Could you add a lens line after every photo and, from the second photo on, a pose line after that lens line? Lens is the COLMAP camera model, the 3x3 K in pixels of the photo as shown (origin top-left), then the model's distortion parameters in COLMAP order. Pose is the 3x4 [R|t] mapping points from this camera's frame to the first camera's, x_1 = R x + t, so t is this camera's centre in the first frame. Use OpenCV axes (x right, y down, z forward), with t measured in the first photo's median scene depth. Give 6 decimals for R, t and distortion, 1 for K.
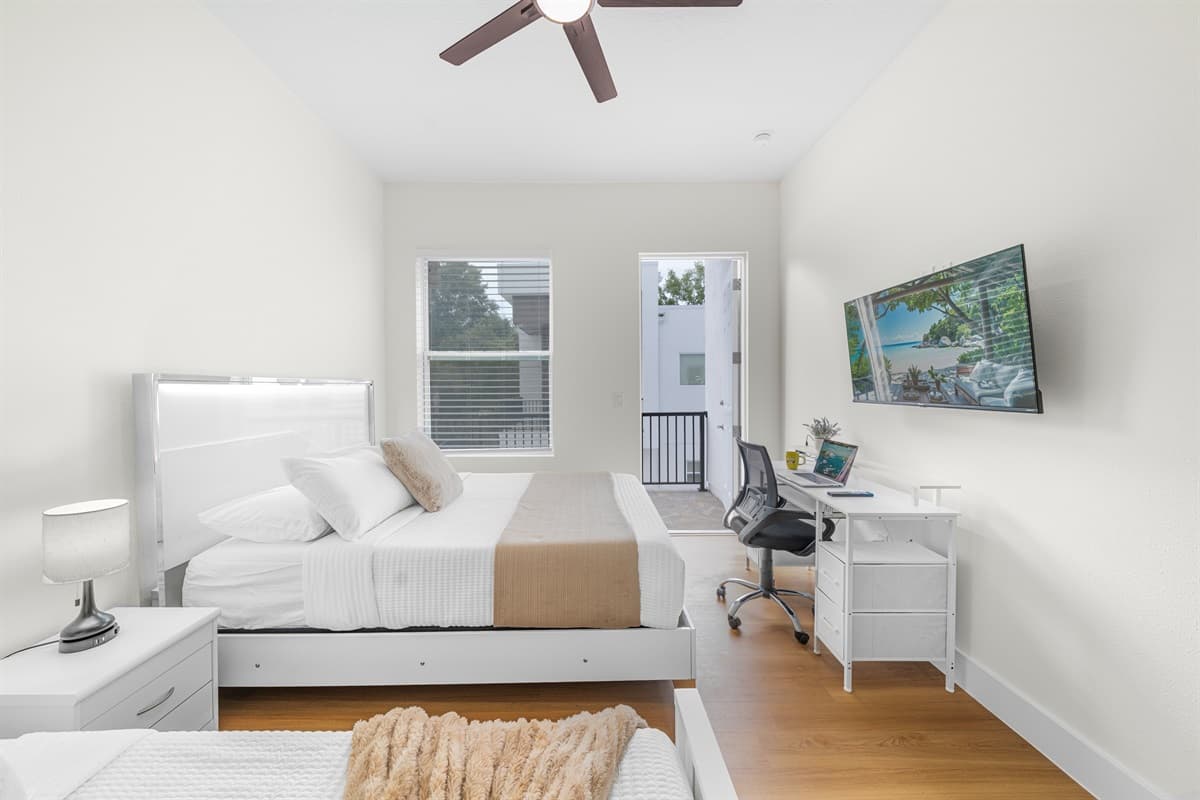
lens RADIAL K [[412.4, 0, 595.3], [0, 412.4, 387.6], [0, 0, 1]] dist [-0.000767, -0.000104]
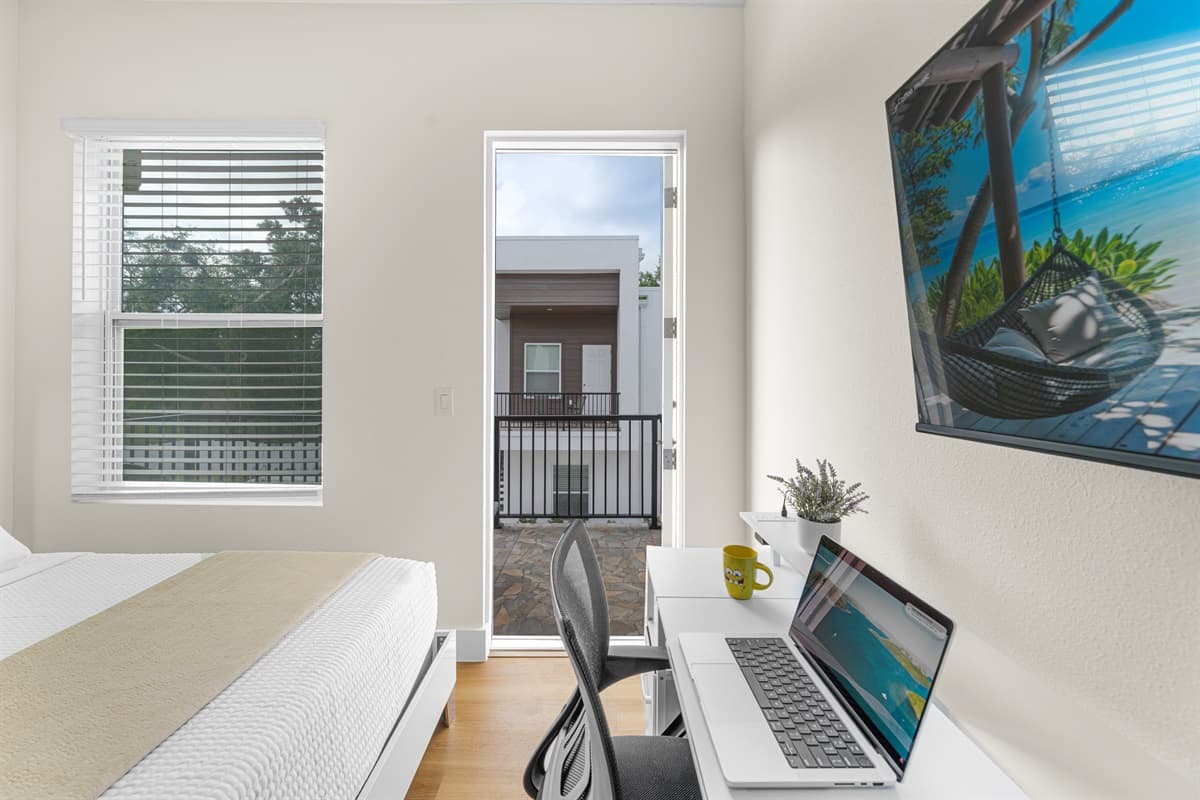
lens RADIAL K [[423.9, 0, 599.4], [0, 423.9, 374.6], [0, 0, 1]] dist [0.000119, -0.000035]
pose [[0.999911, 0.006693, 0.011541, 0.352825], [-0.006547, 0.999899, -0.012615, -0.001485], [-0.011624, 0.012539, 0.999854, 0.627100]]
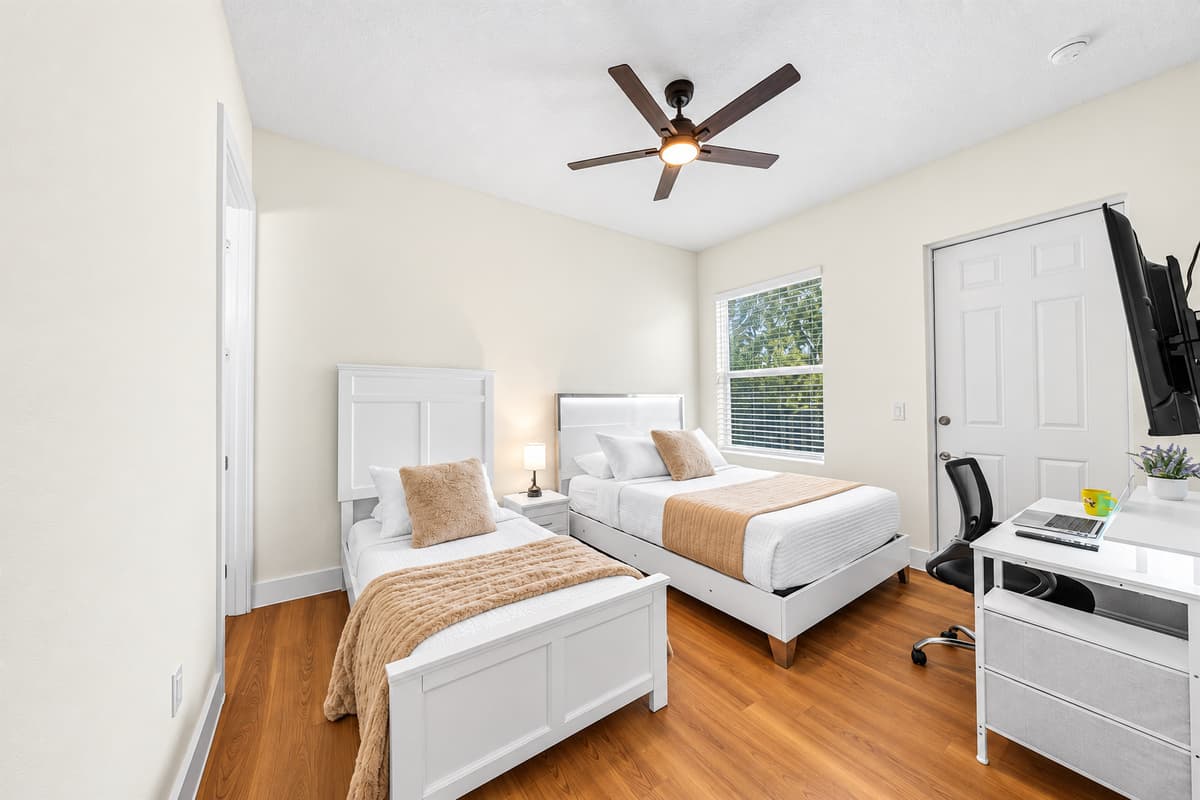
lens RADIAL K [[406.0, 0, 599.4], [0, 406.0, 393.4], [0, 0, 1]] dist [0.000289, 0.000030]
pose [[0.577278, -0.008699, -0.816502, 0.586337], [-0.002003, 0.999925, -0.012069, -0.002620], [0.816545, 0.008603, 0.577217, -0.084946]]
